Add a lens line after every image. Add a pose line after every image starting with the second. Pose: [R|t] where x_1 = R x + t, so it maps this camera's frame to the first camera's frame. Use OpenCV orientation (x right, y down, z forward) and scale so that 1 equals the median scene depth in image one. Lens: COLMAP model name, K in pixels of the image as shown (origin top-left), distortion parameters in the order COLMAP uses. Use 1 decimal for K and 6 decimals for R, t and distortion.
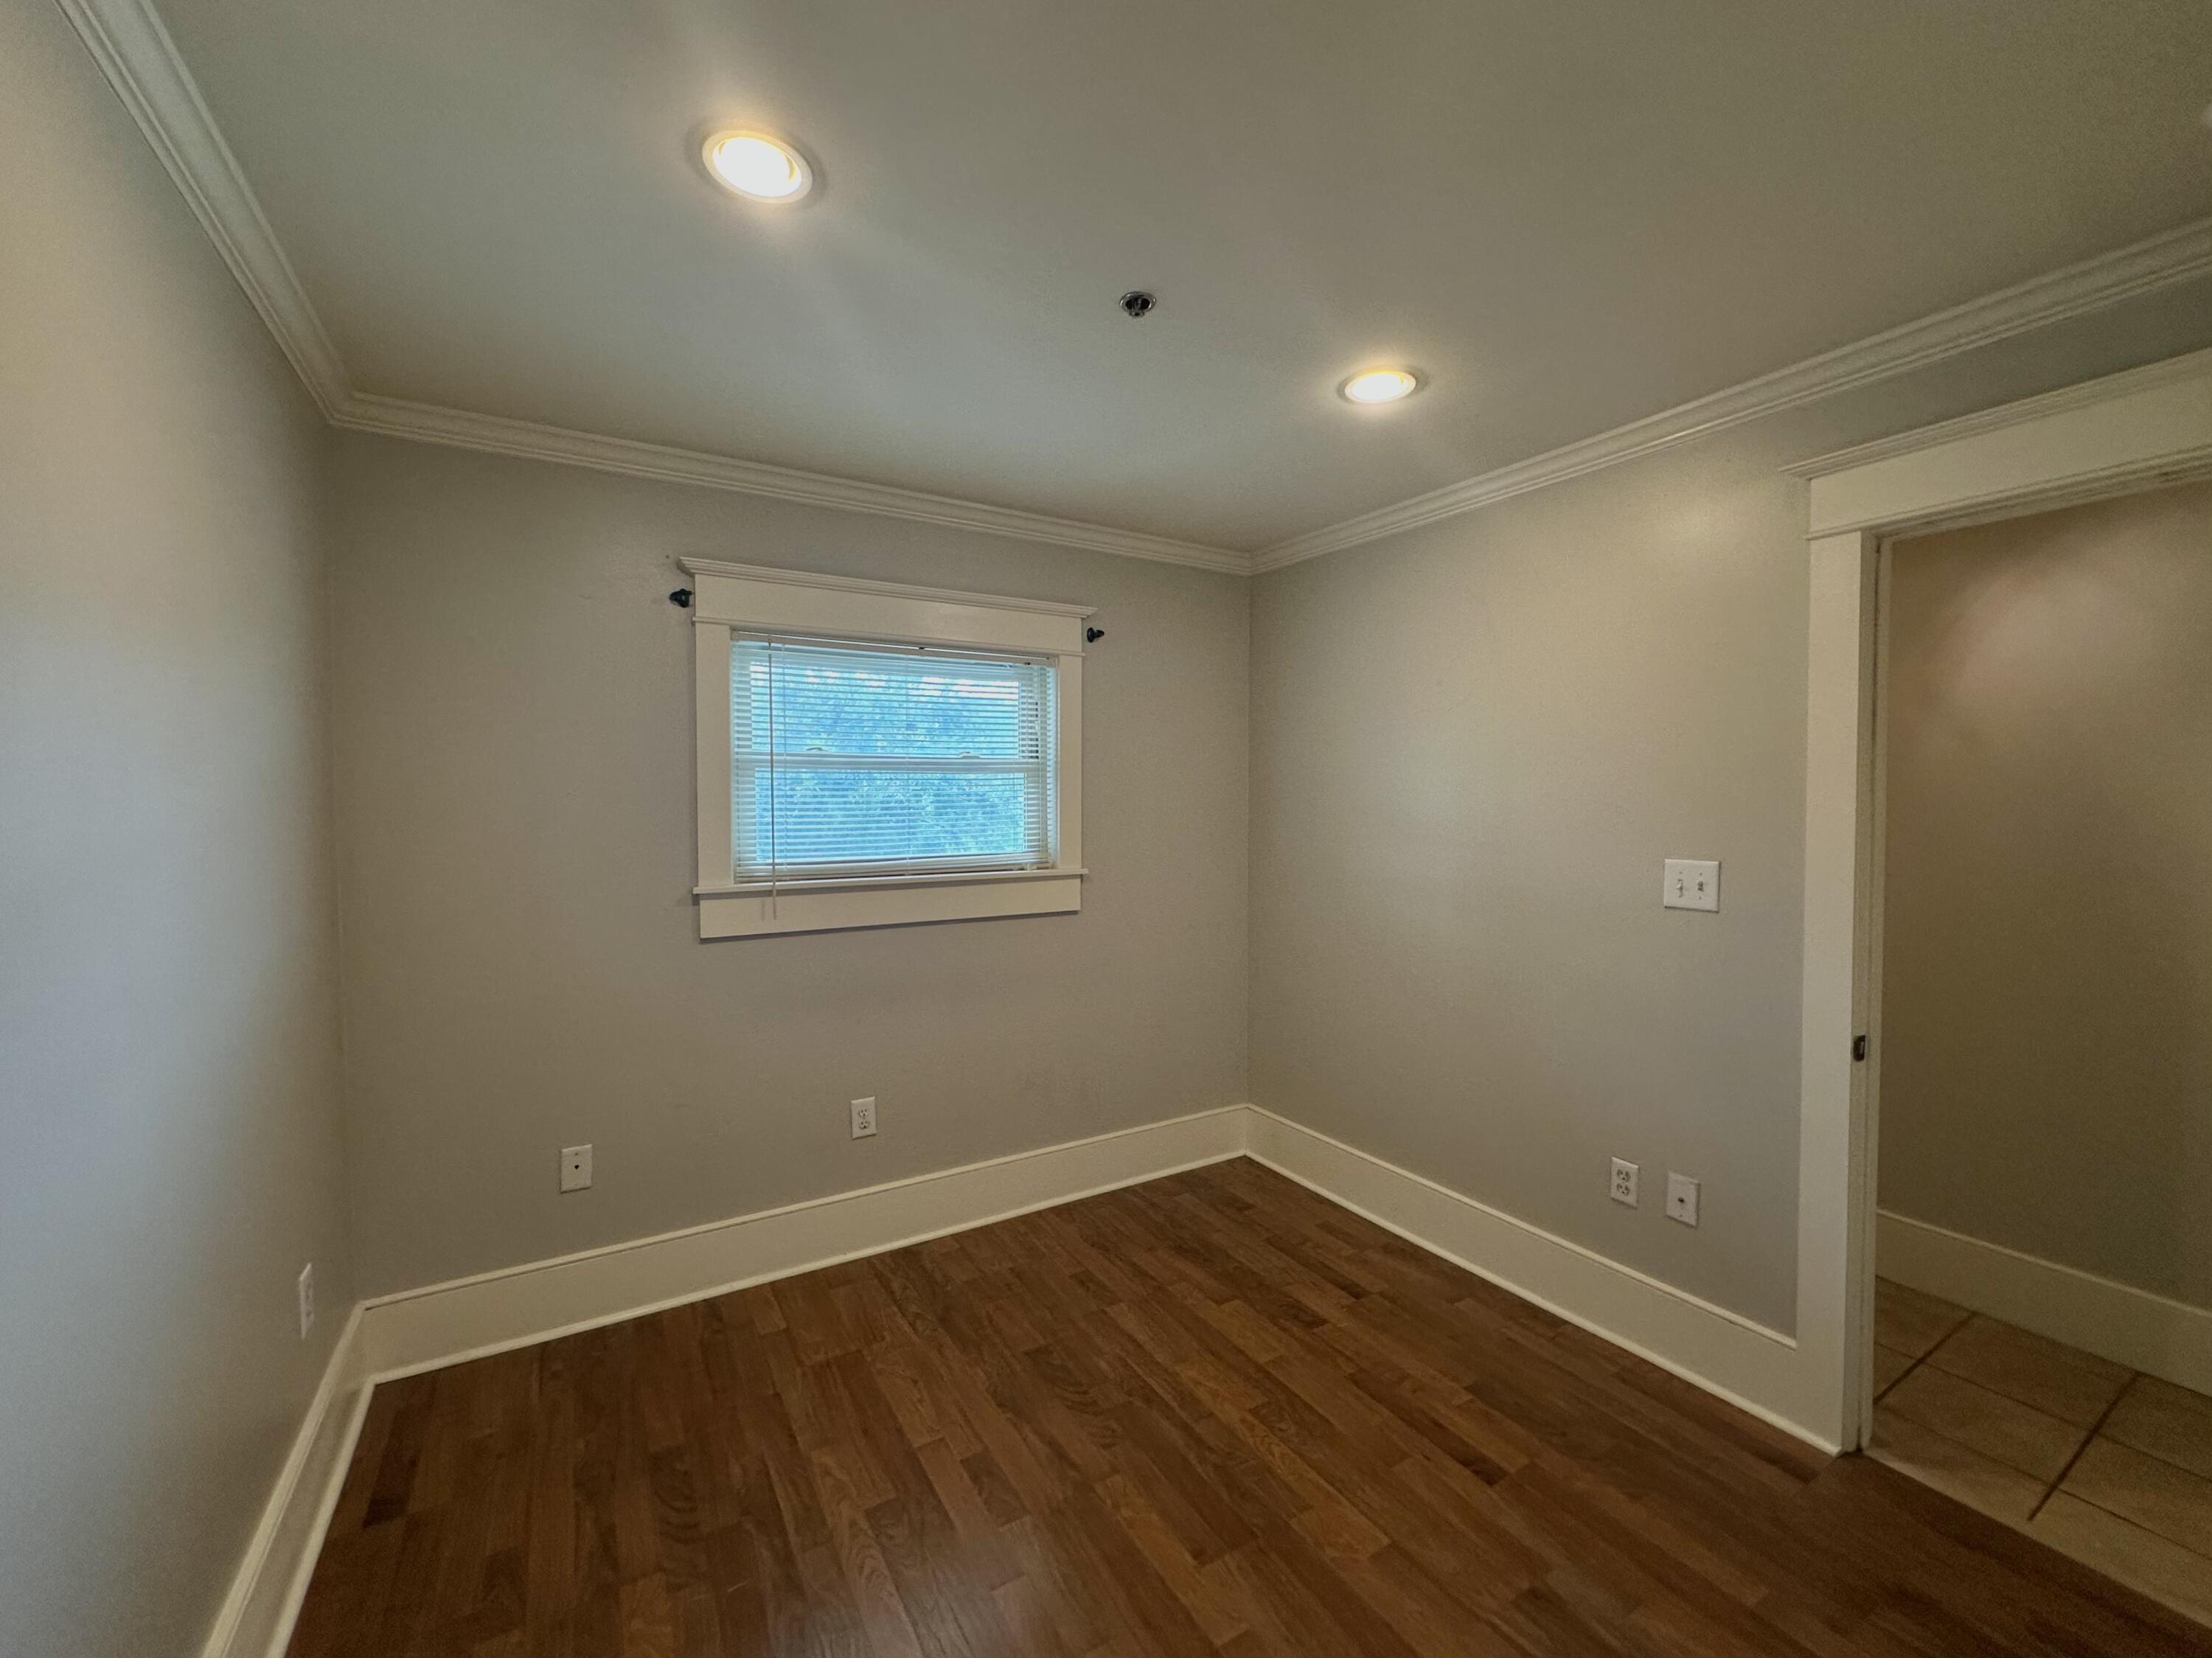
lens RADIAL K [[898.4, 0, 1106.0], [0, 898.4, 829.0], [0, 0, 1]] dist [-0.002267, -0.000280]
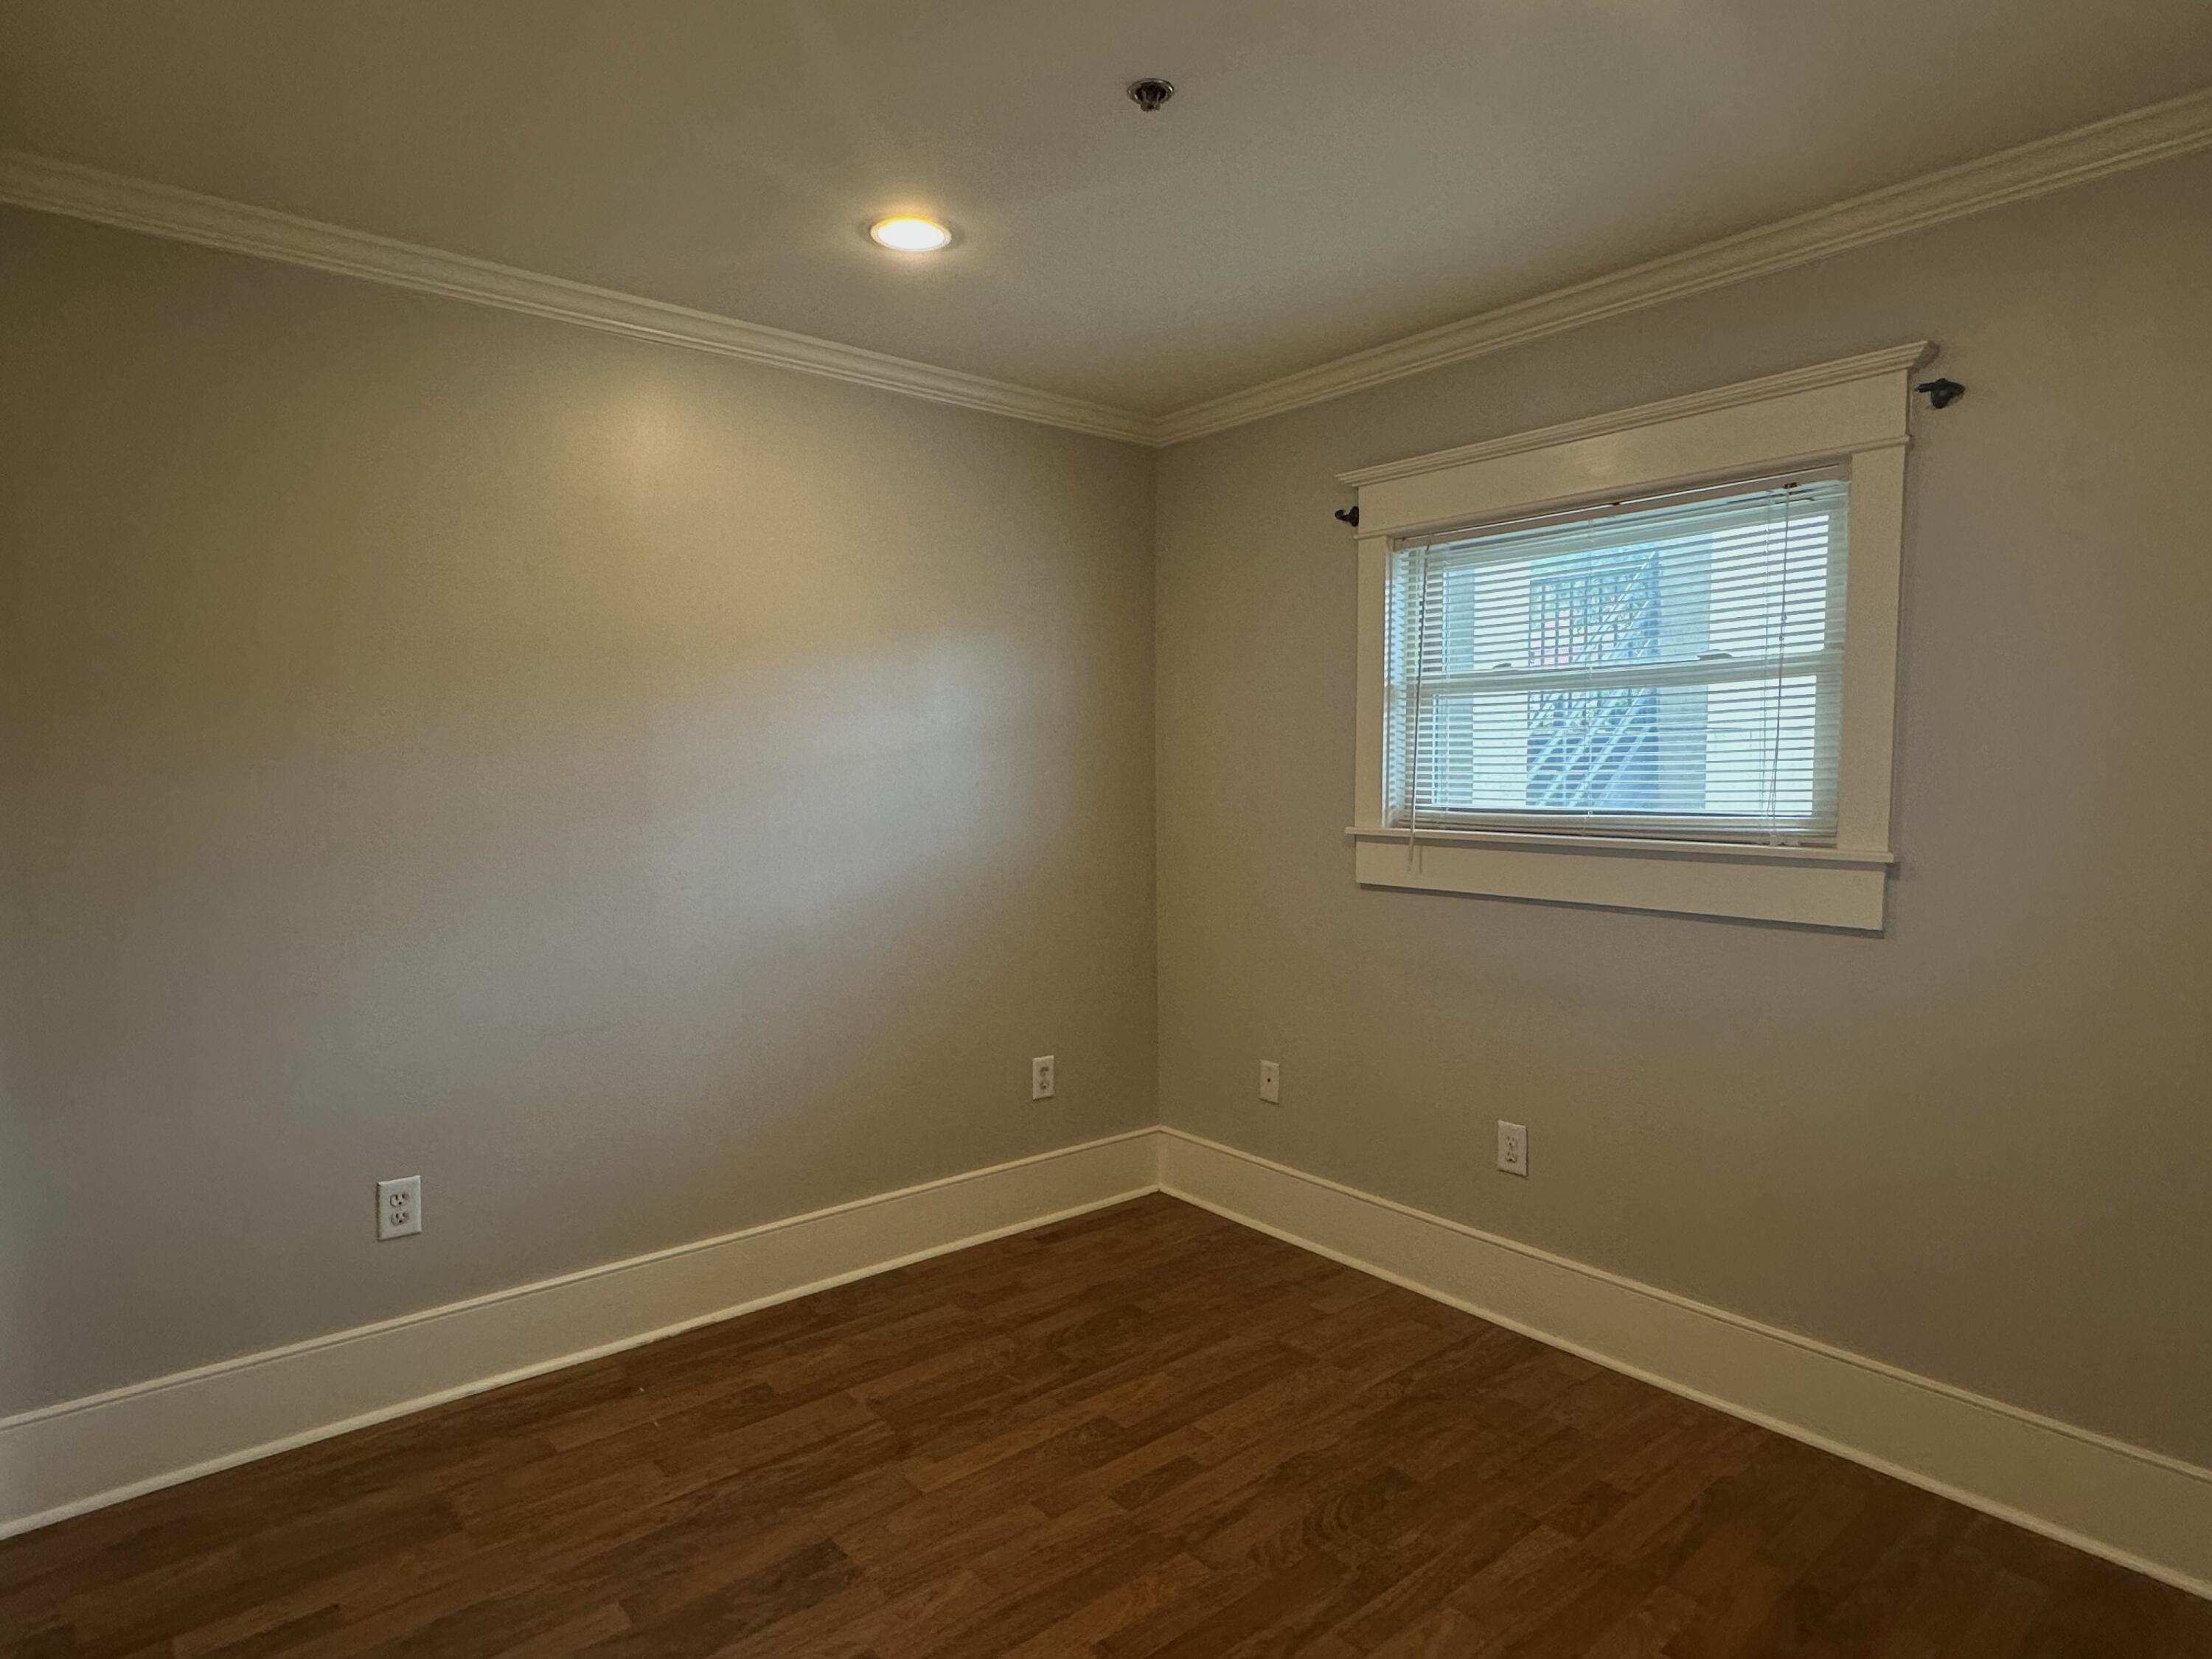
lens RADIAL K [[1245.8, 0, 1099.7], [0, 1245.8, 848.2], [0, 0, 1]] dist [0.001884, 0.000349]
pose [[0.146449, 0.069147, -0.986798, 0.807201], [-0.030139, 0.997403, 0.065417, 0.009994], [0.988759, 0.020161, 0.148153, 0.562979]]
